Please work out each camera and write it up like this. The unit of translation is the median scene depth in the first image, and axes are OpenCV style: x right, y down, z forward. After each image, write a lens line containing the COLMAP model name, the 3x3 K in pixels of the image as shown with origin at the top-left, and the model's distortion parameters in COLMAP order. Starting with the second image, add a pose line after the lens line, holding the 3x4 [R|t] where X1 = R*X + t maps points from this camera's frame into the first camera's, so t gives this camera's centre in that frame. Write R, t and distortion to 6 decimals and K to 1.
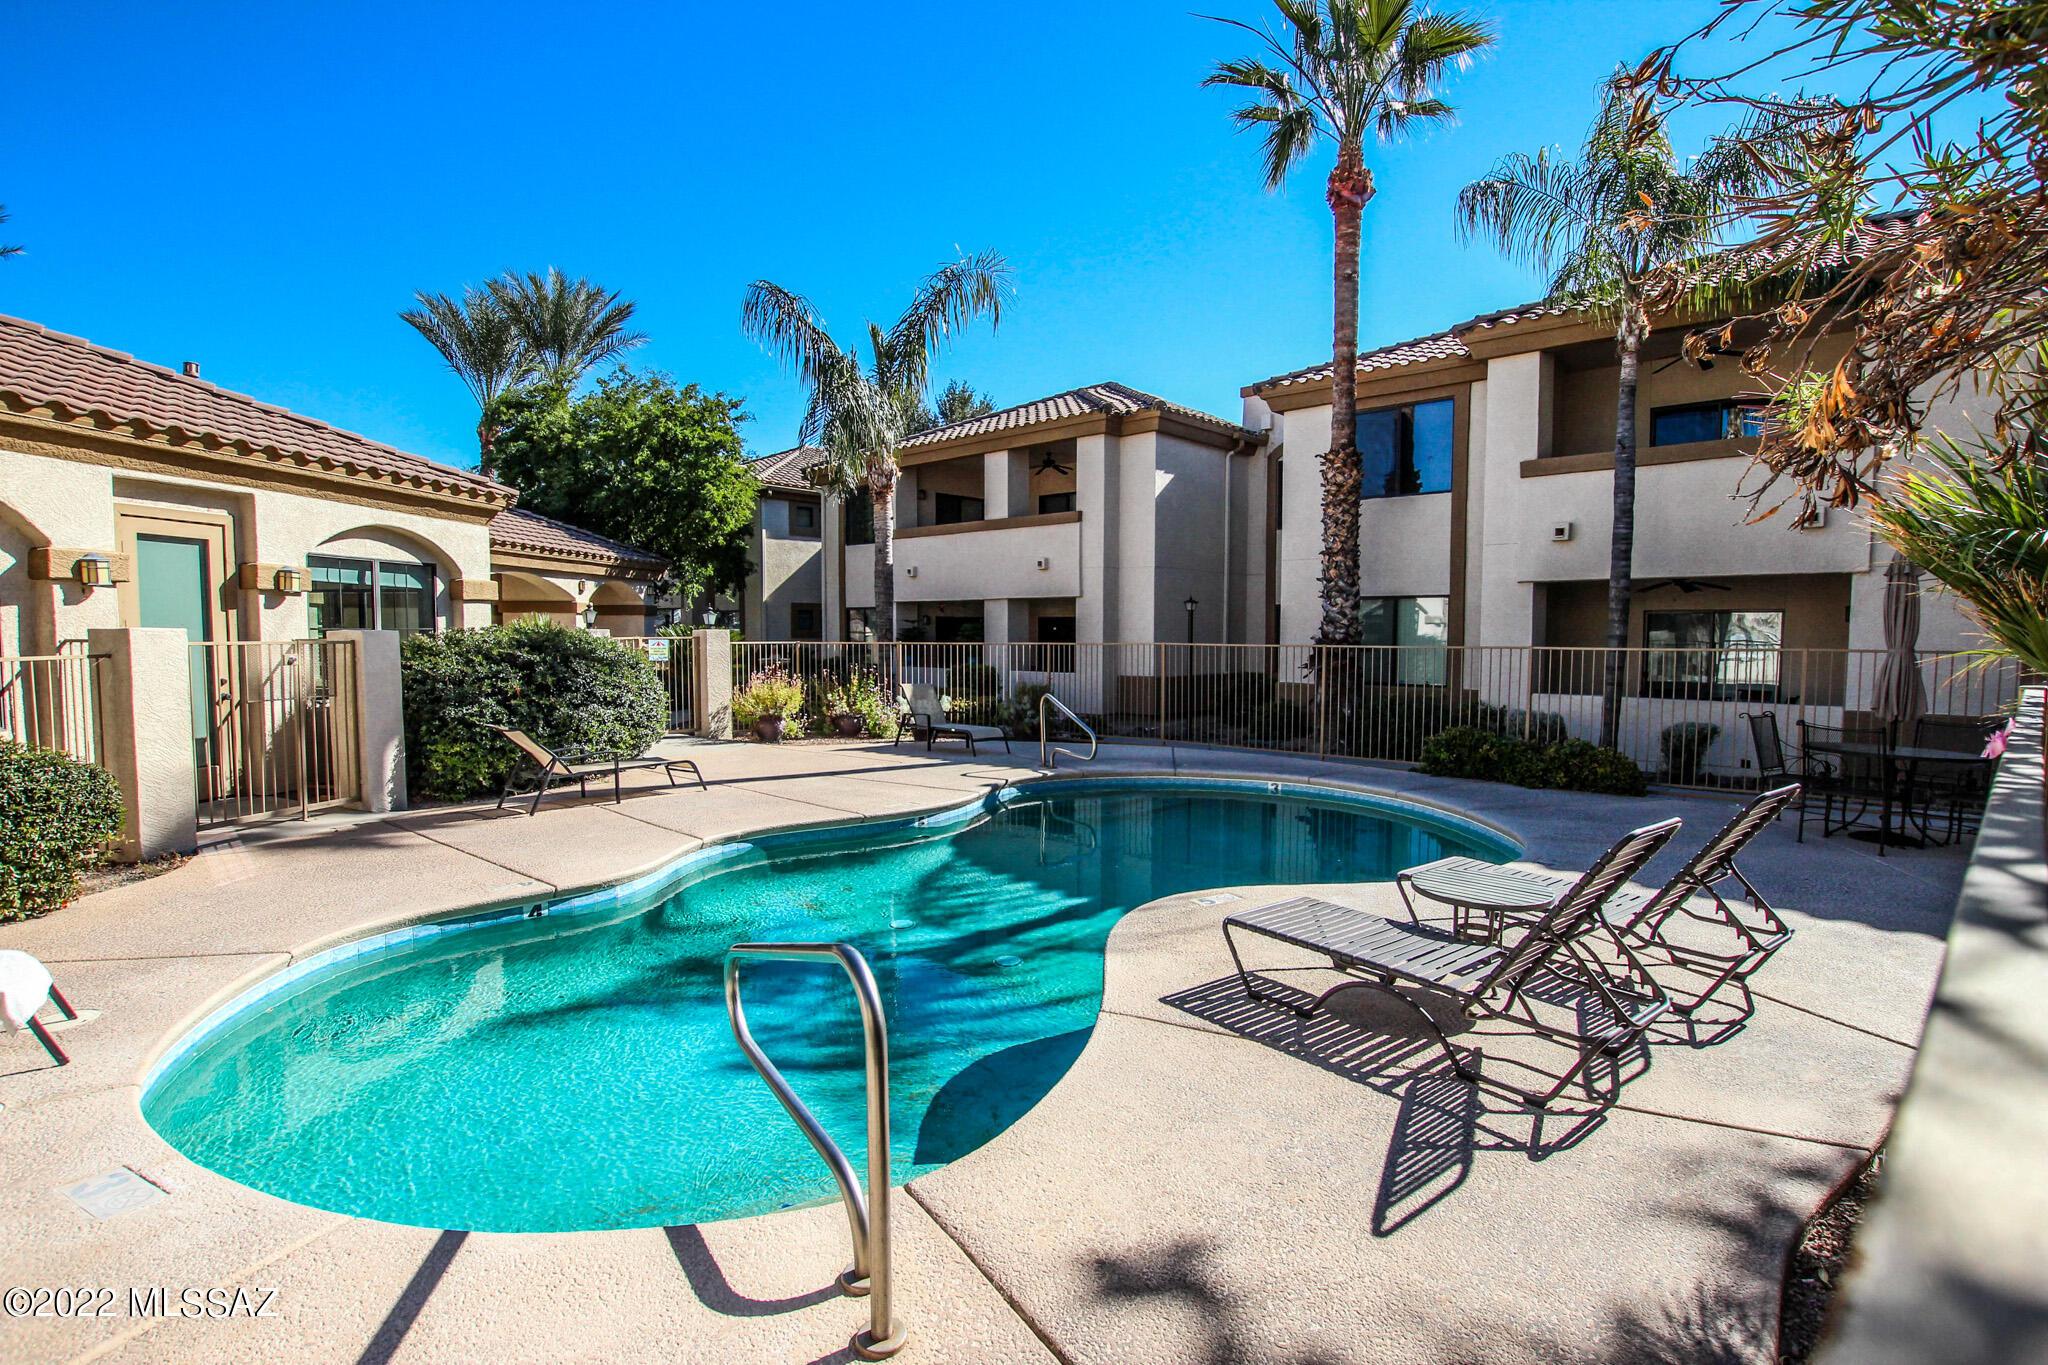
lens RADIAL K [[972.8, 0, 1022.1], [0, 972.8, 678.2], [0, 0, 1]] dist [-0.003470, -0.000120]
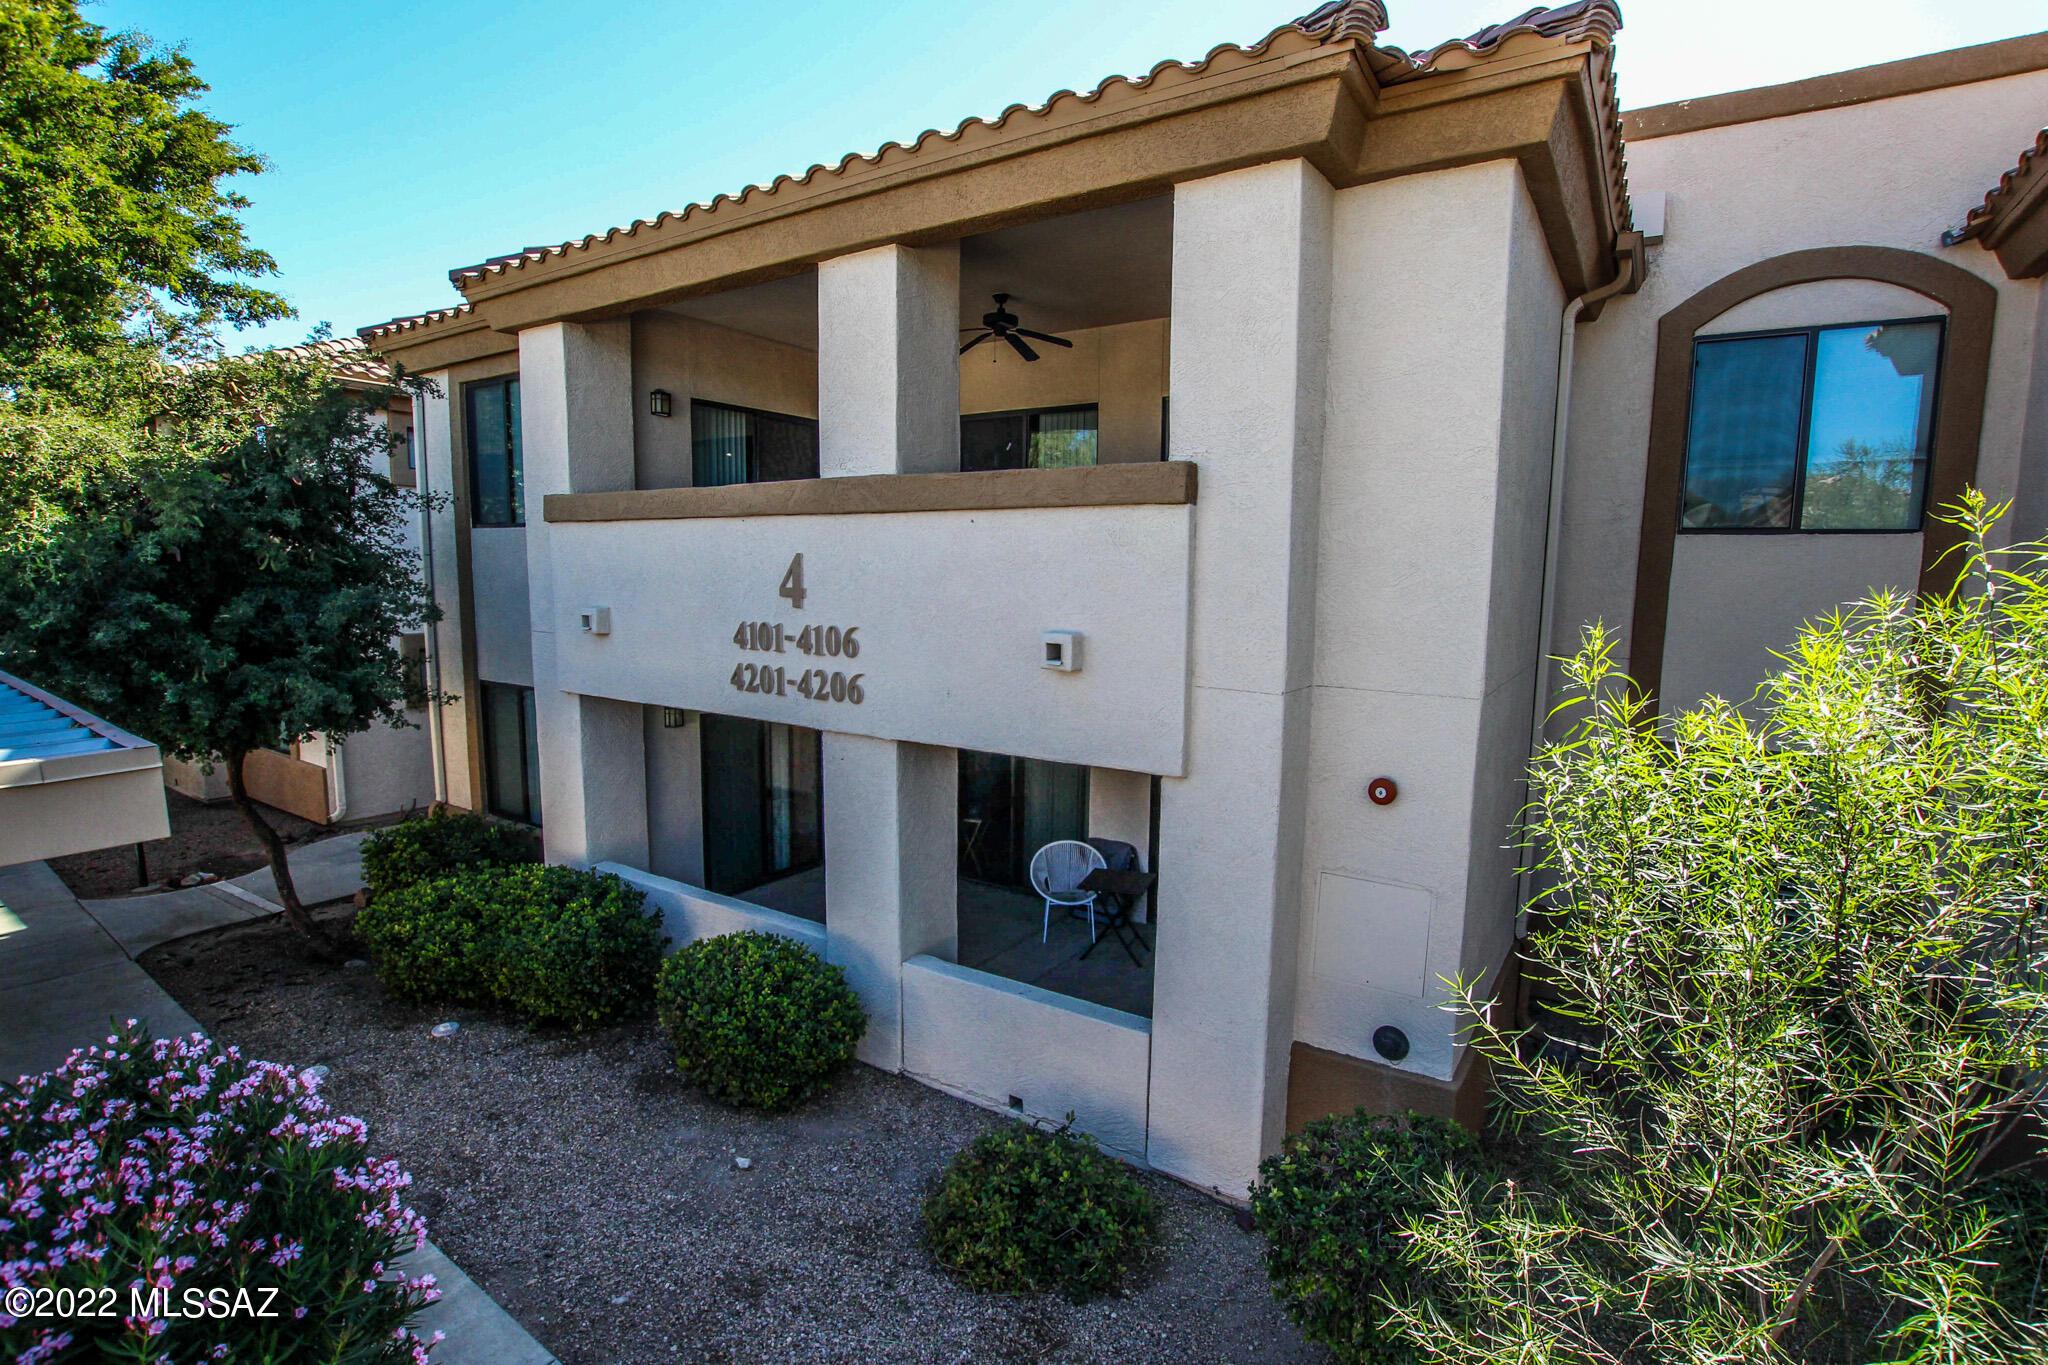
lens RADIAL K [[972.8, 0, 1026.7], [0, 972.8, 682.3], [0, 0, 1]] dist [-0.003470, -0.000120]
pose [[0.977026, -0.014266, 0.212641, -0.040183], [0.002159, 0.998368, 0.057063, -0.119052], [-0.213108, -0.055293, 0.975463, 0.697684]]
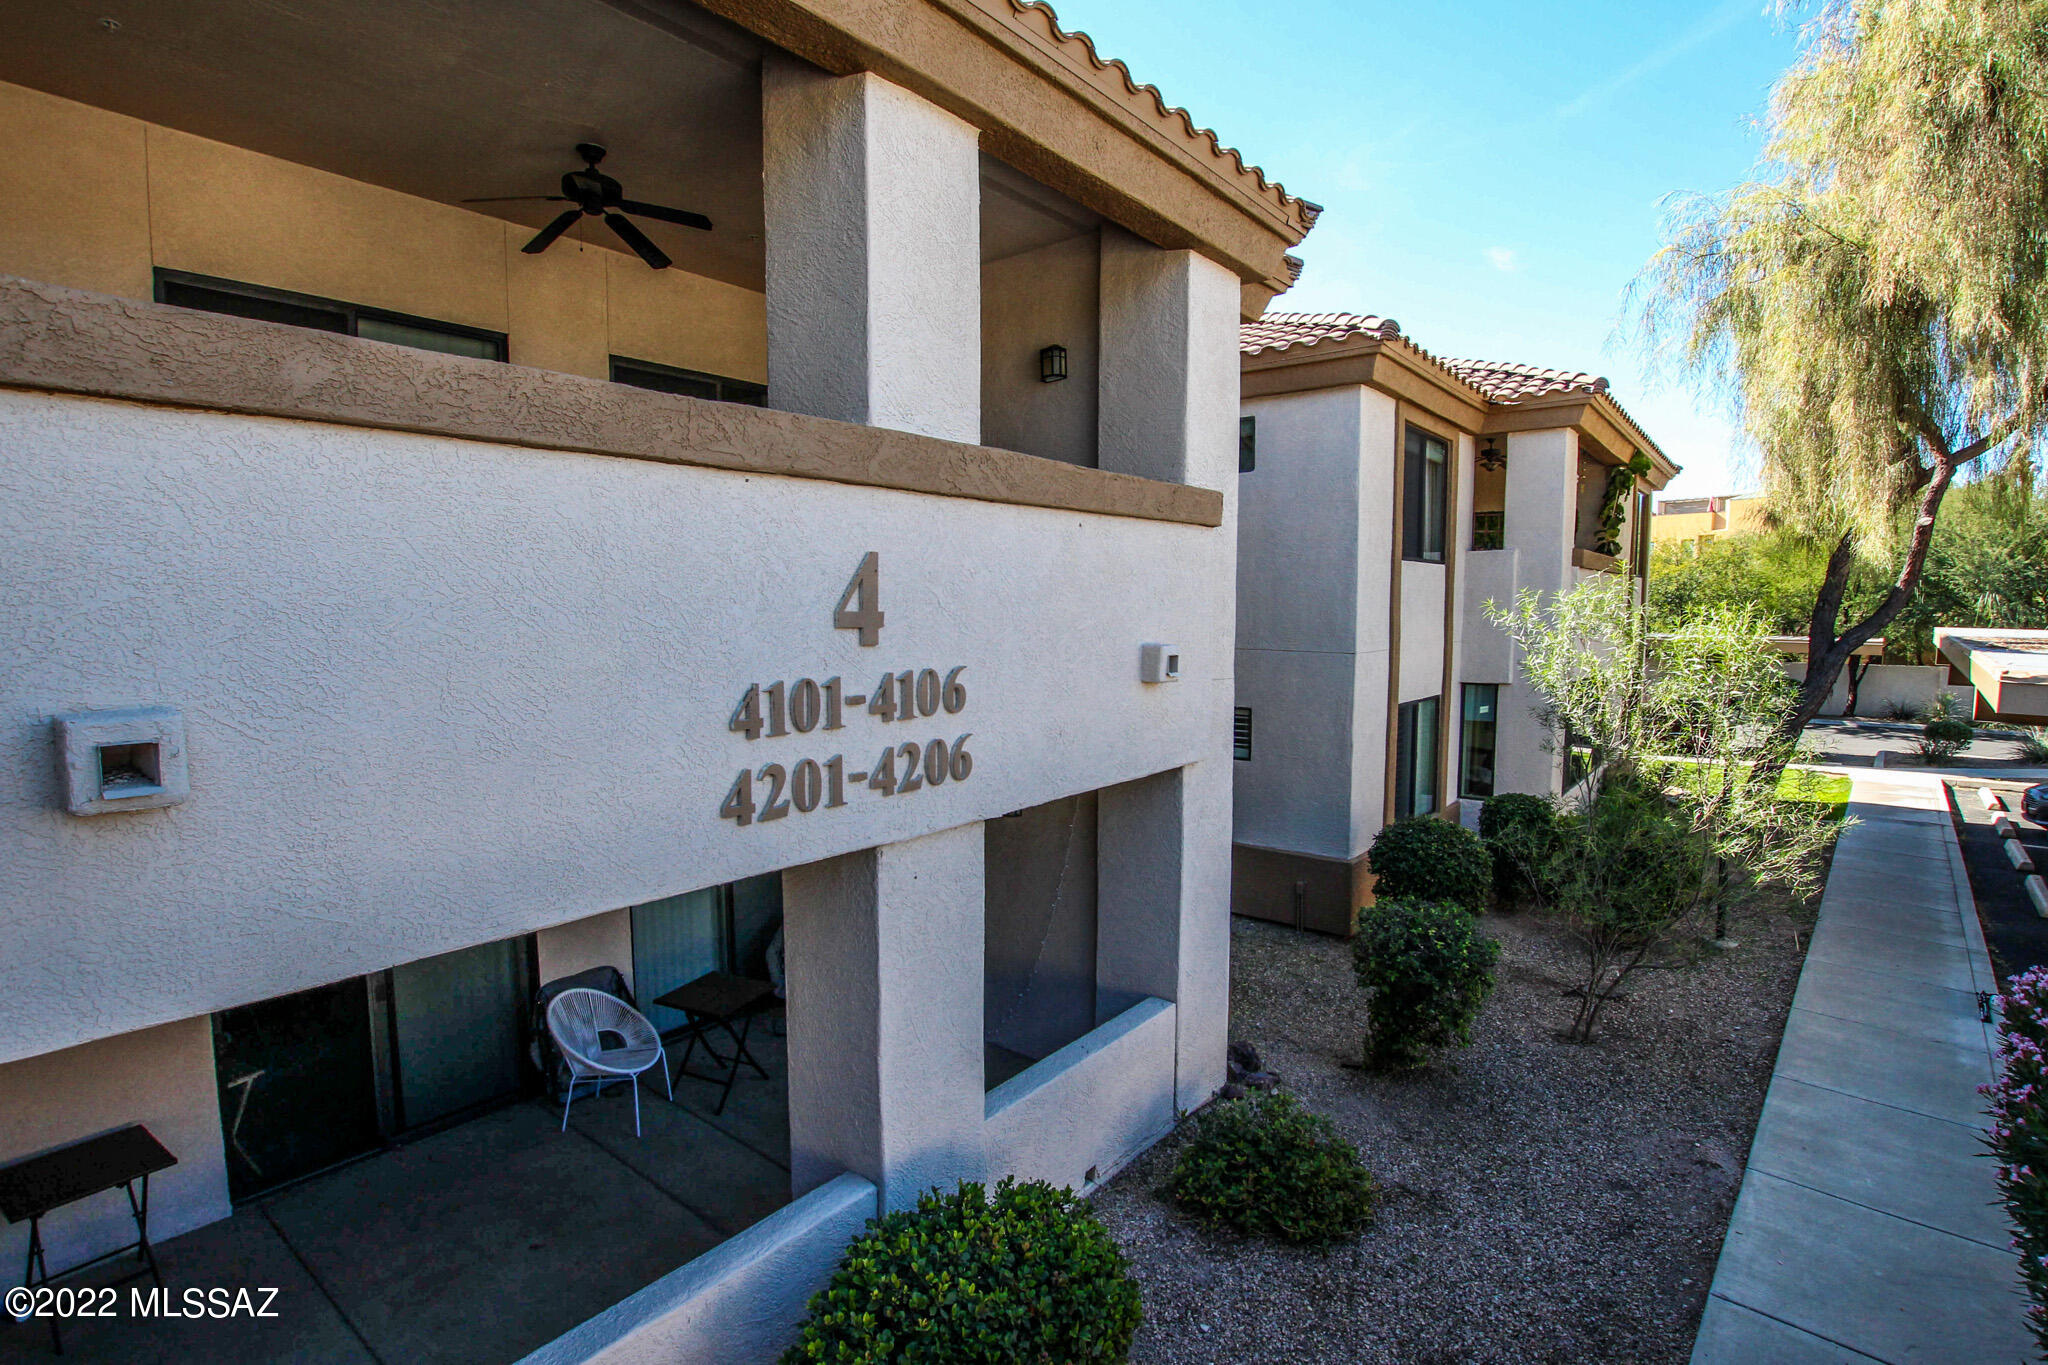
lens RADIAL K [[972.8, 0, 1026.2], [0, 972.8, 687.7], [0, 0, 1]] dist [-0.003470, -0.000120]
pose [[-0.113877, -0.084960, 0.989856, -0.233442], [0.062812, 0.993728, 0.092518, -0.132749], [-0.991507, 0.072710, -0.107826, 1.018522]]
